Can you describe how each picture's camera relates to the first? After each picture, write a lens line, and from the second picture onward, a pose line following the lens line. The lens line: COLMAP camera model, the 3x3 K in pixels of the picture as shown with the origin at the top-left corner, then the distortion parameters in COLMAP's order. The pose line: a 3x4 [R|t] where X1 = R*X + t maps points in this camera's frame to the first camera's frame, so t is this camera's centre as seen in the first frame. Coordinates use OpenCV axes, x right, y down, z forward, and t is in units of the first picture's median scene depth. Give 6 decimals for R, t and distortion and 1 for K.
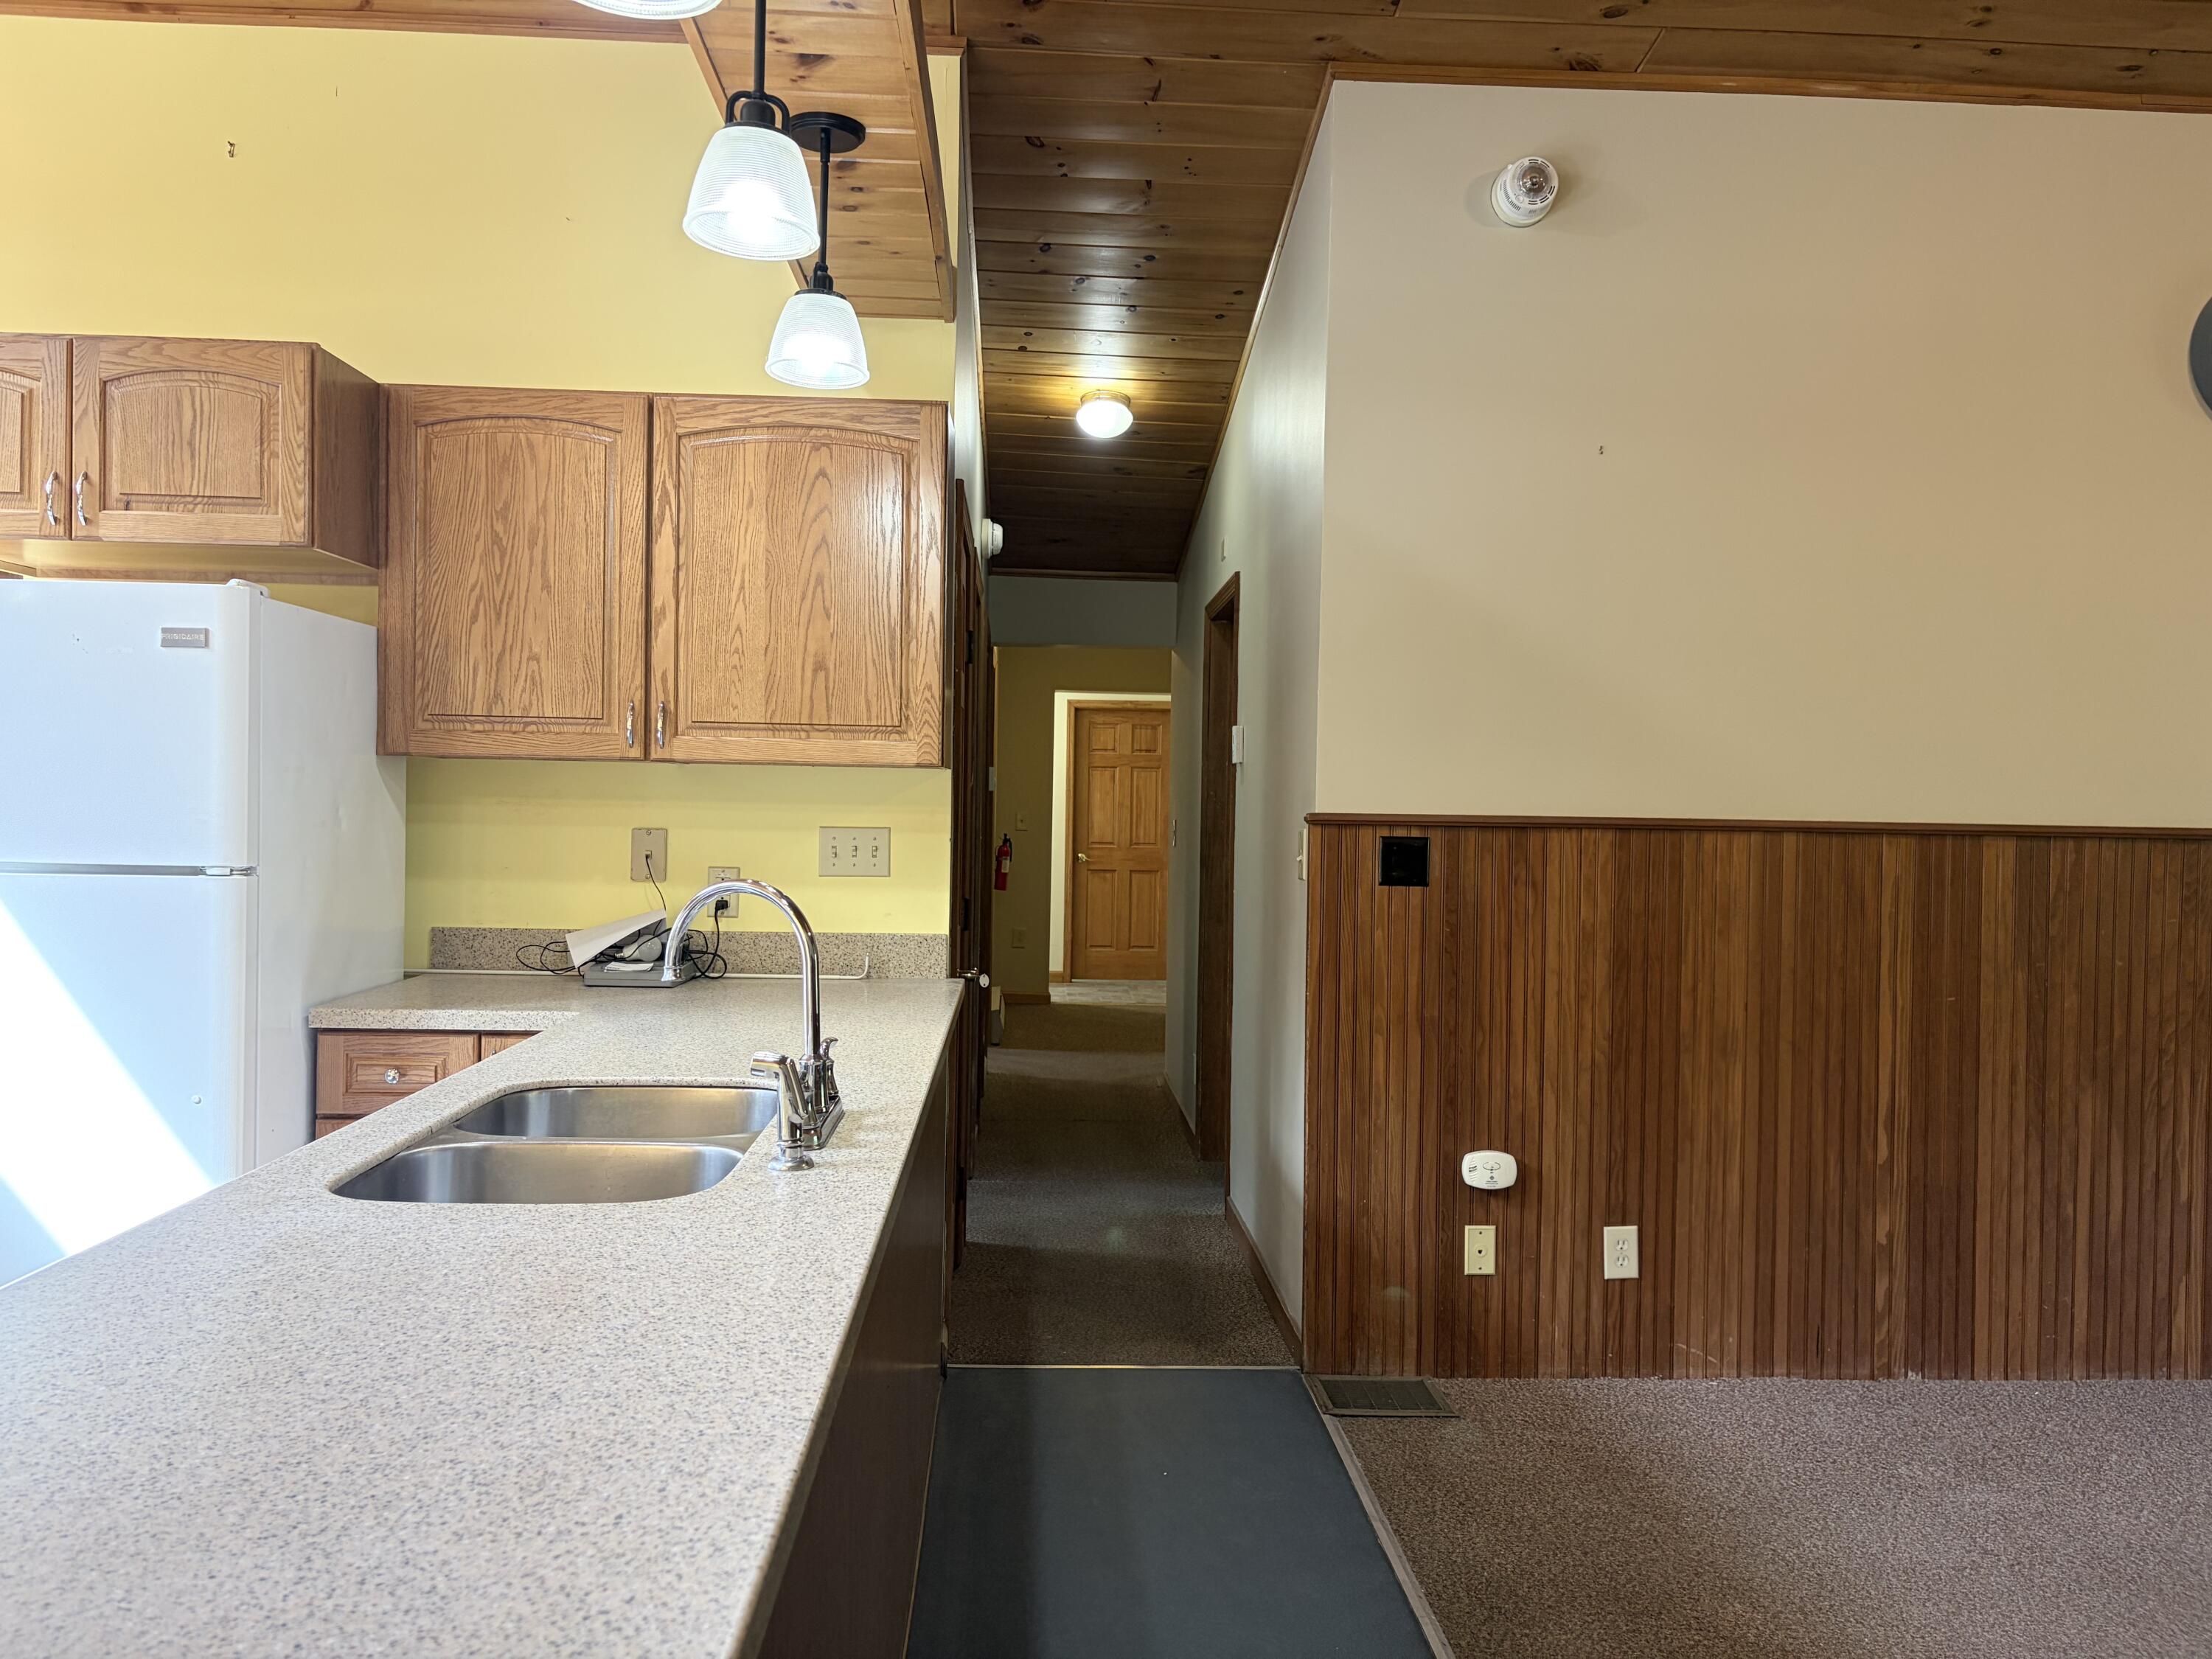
lens RADIAL K [[1678.5, 0, 1099.4], [0, 1678.5, 847.1], [0, 0, 1]] dist [0.039581, -0.035805]
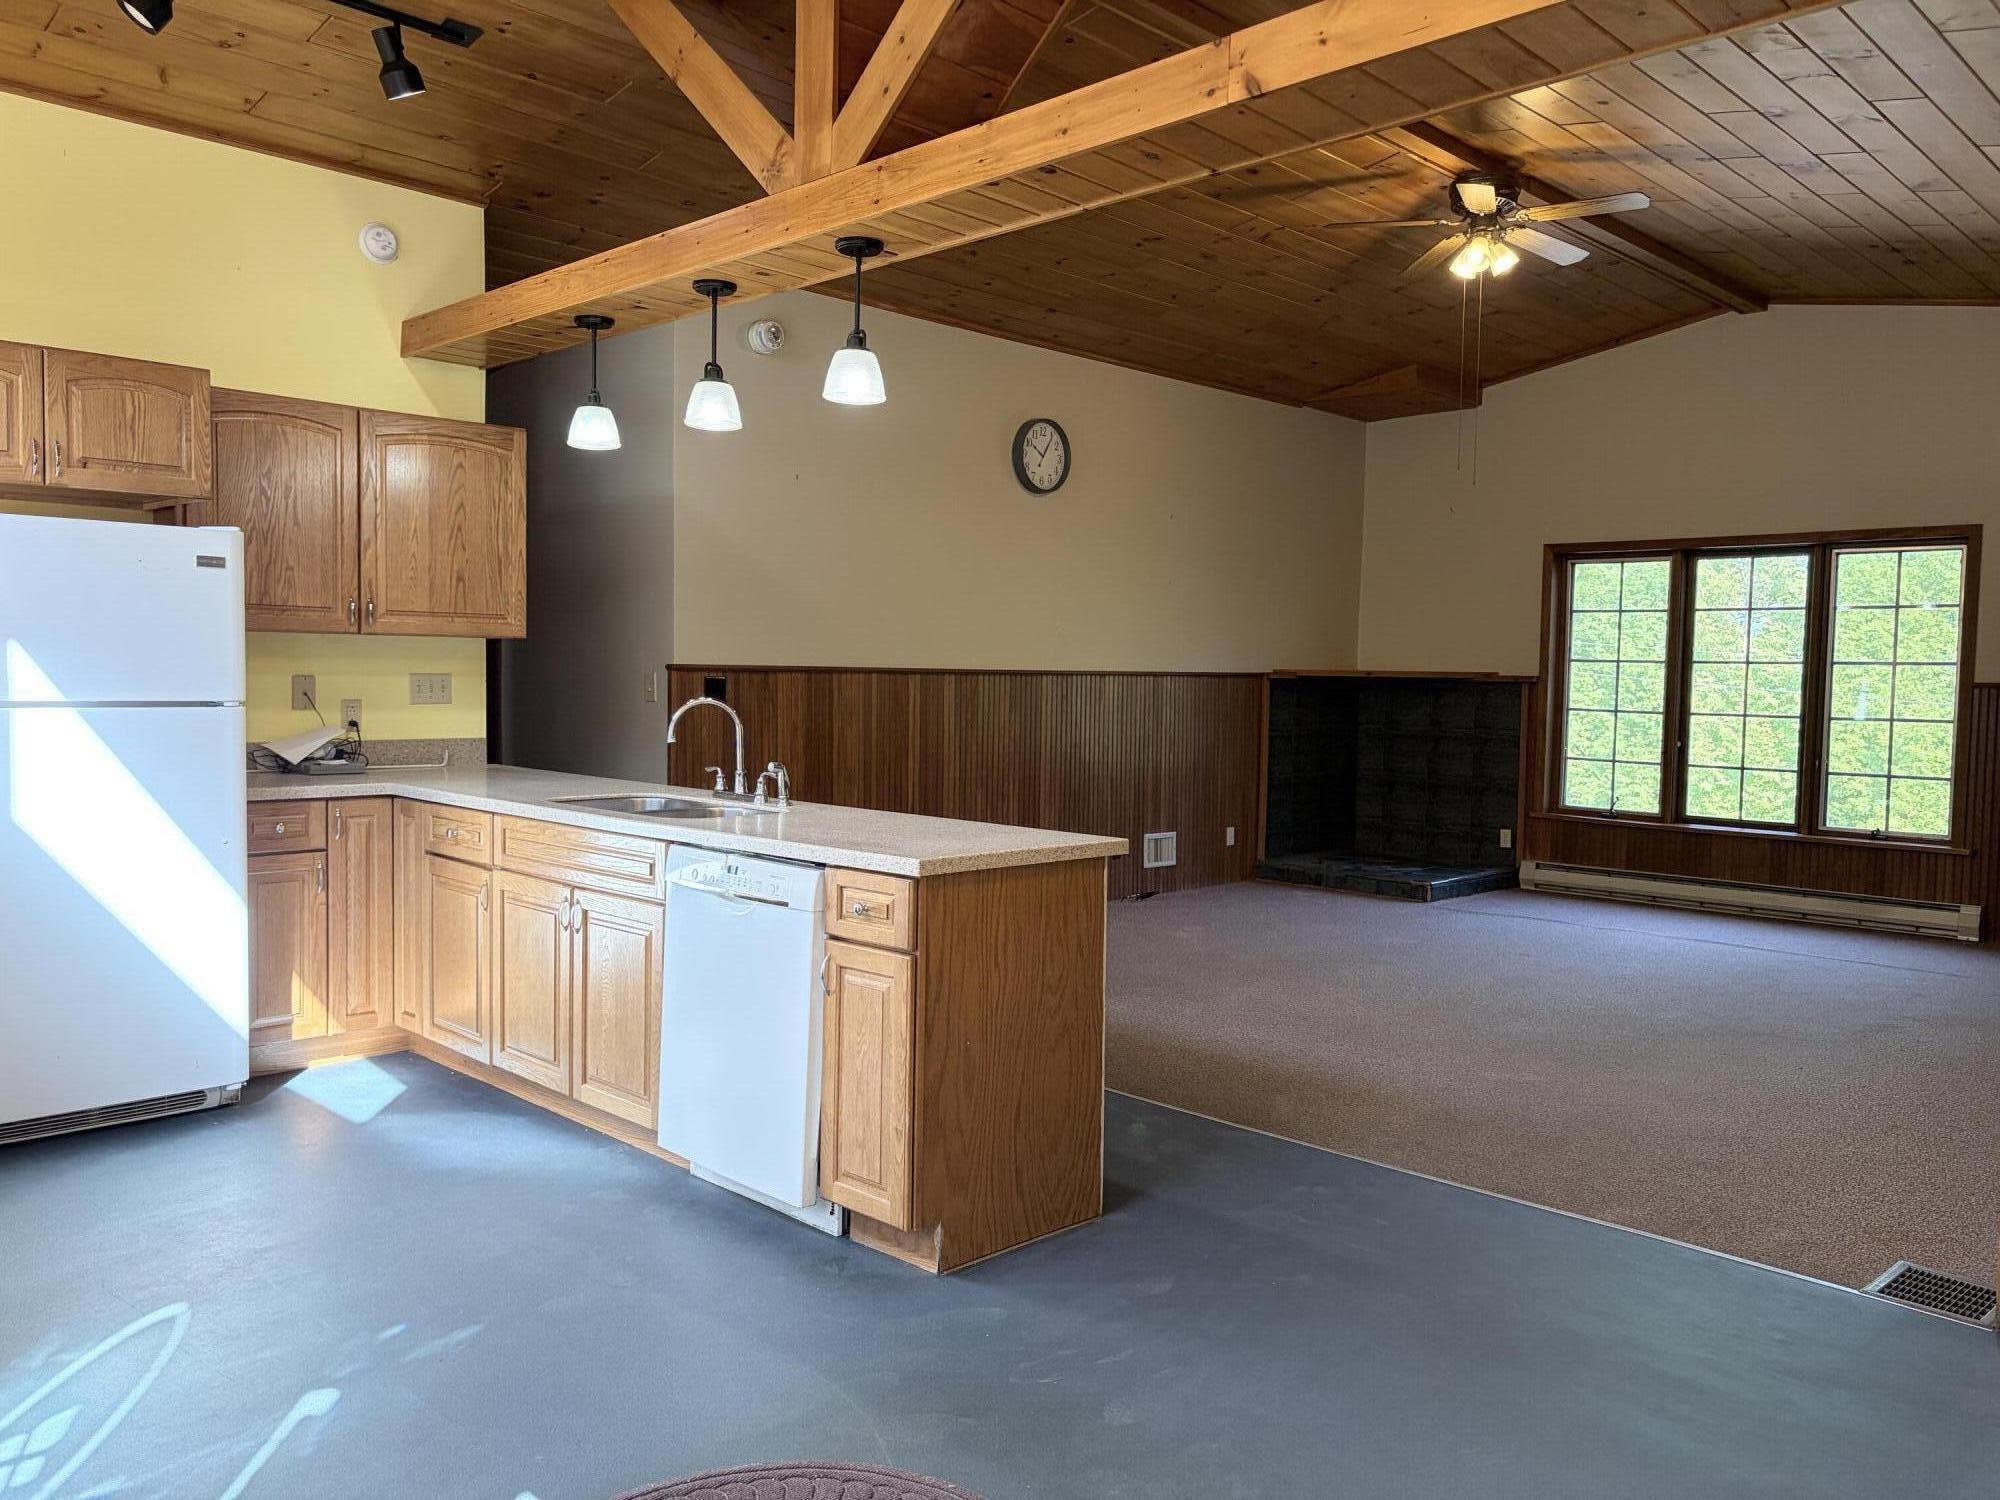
lens RADIAL K [[1517.7, 0, 985.8], [0, 1517.7, 763.1], [0, 0, 1]] dist [0.039581, -0.035805]
pose [[0.745421, -0.046995, 0.664935, -0.715132], [0.011588, 0.998275, 0.057563, -0.003748], [-0.666493, -0.035203, 0.744680, -0.453248]]
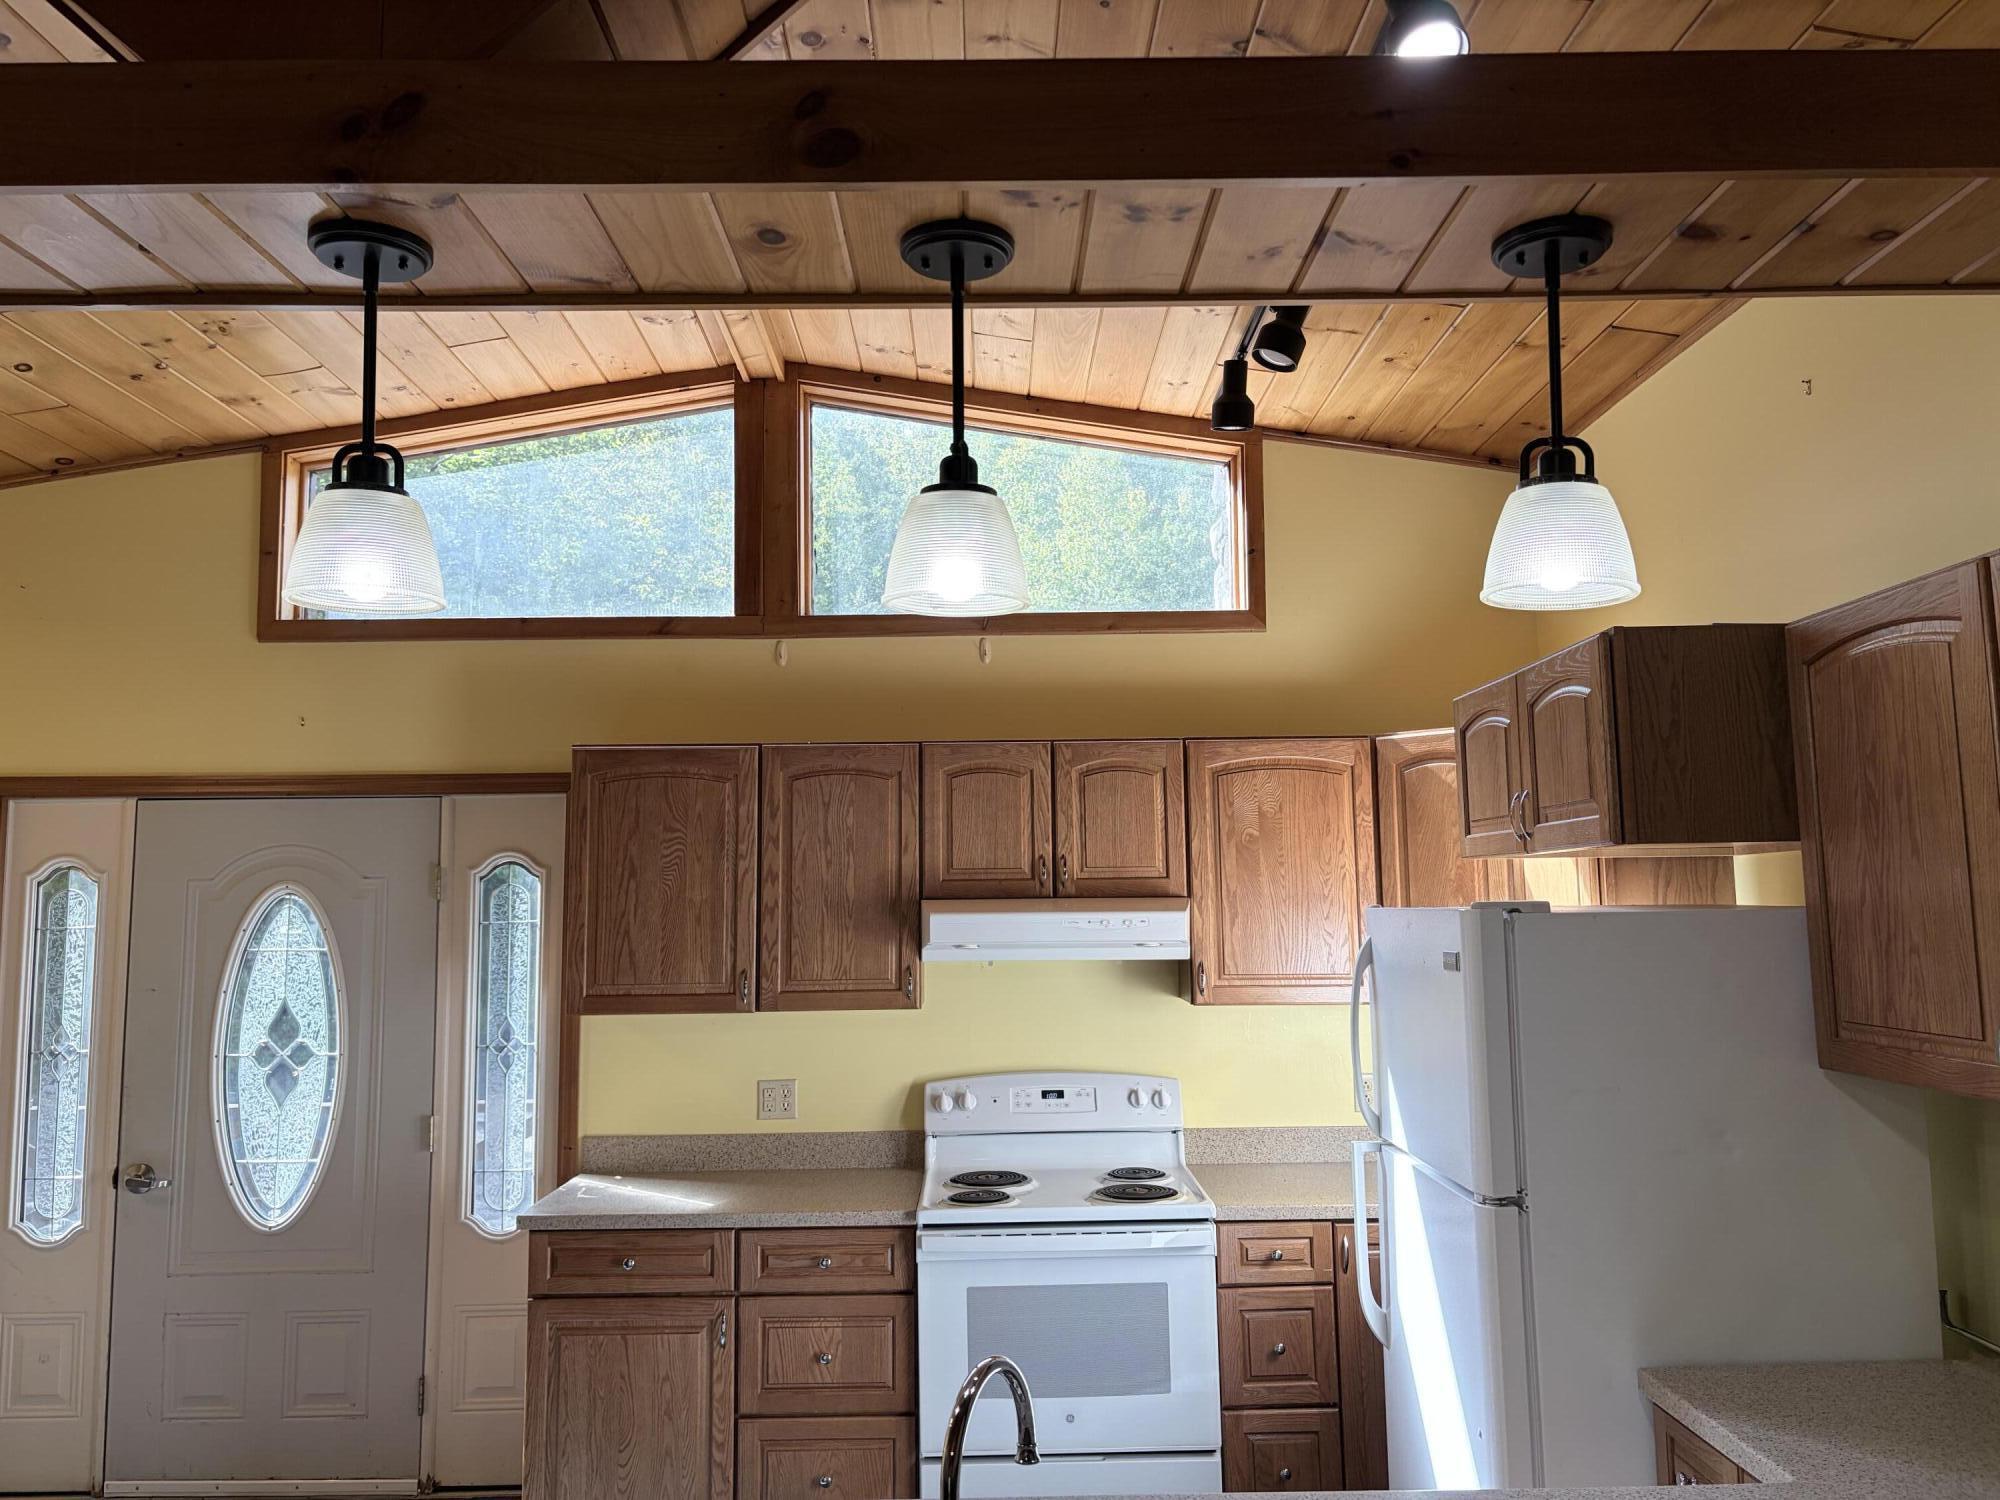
lens RADIAL K [[1517.7, 0, 999.0], [0, 1517.7, 740.3], [0, 0, 1]] dist [0.039581, -0.035805]
pose [[-0.043293, -0.125214, -0.991185, 0.304614], [-0.008184, 0.992126, -0.124975, -0.102177], [0.999029, 0.002701, -0.043977, 0.560277]]
